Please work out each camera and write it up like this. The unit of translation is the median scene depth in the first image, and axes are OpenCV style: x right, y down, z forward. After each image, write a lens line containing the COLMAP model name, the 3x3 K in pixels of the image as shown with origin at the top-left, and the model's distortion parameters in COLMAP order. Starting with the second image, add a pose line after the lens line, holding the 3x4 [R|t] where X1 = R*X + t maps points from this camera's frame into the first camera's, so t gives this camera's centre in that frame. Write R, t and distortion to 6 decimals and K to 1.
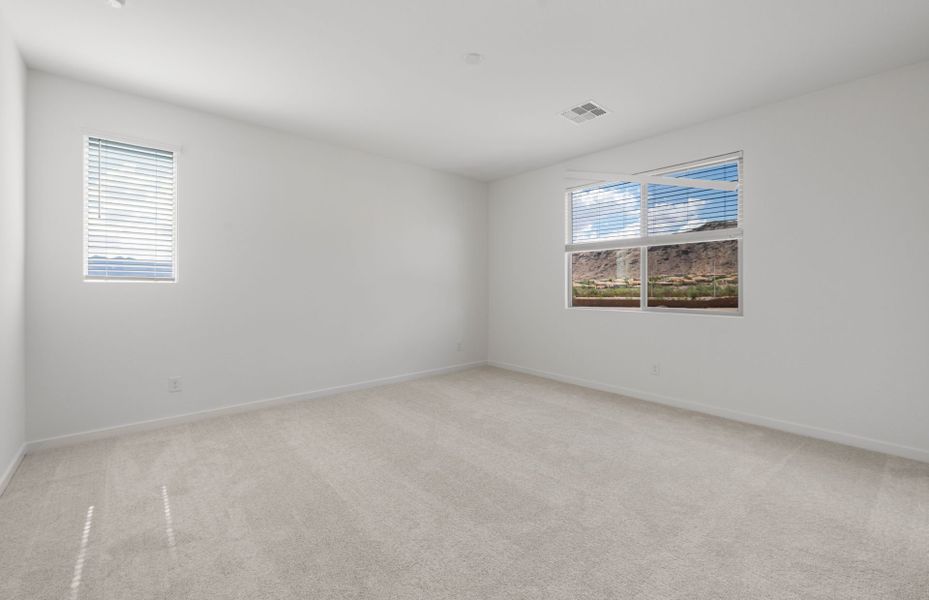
lens RADIAL K [[376.7, 0, 465.1], [0, 376.7, 282.0], [0, 0, 1]] dist [-0.000032, -0.000017]
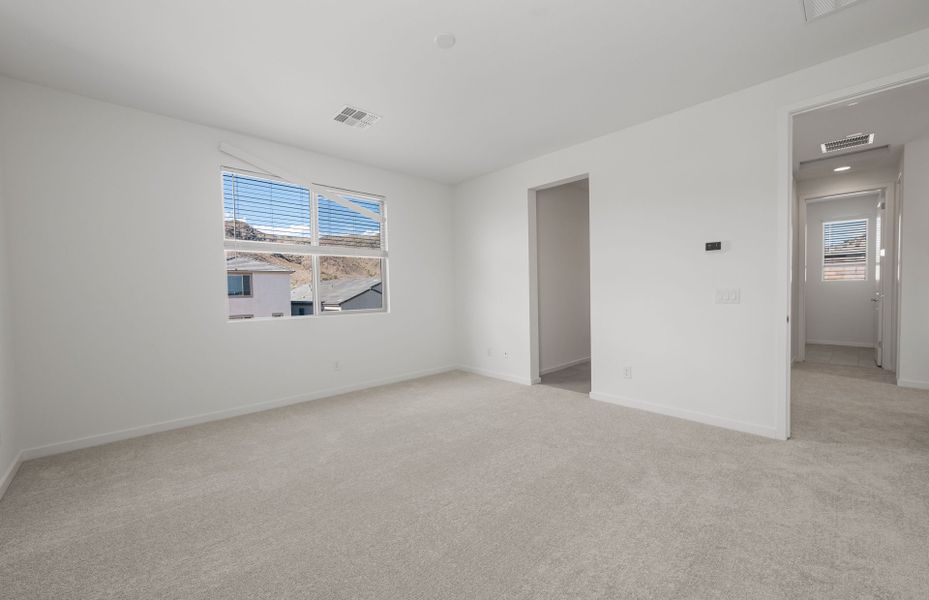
lens RADIAL K [[367.5, 0, 465.4], [0, 367.5, 303.3], [0, 0, 1]] dist [0.000826, 0.000280]
pose [[-0.044199, -0.048009, 0.997869, -0.611962], [0.008491, 0.998791, 0.048430, -0.008295], [-0.998987, 0.010613, -0.043738, 0.679399]]
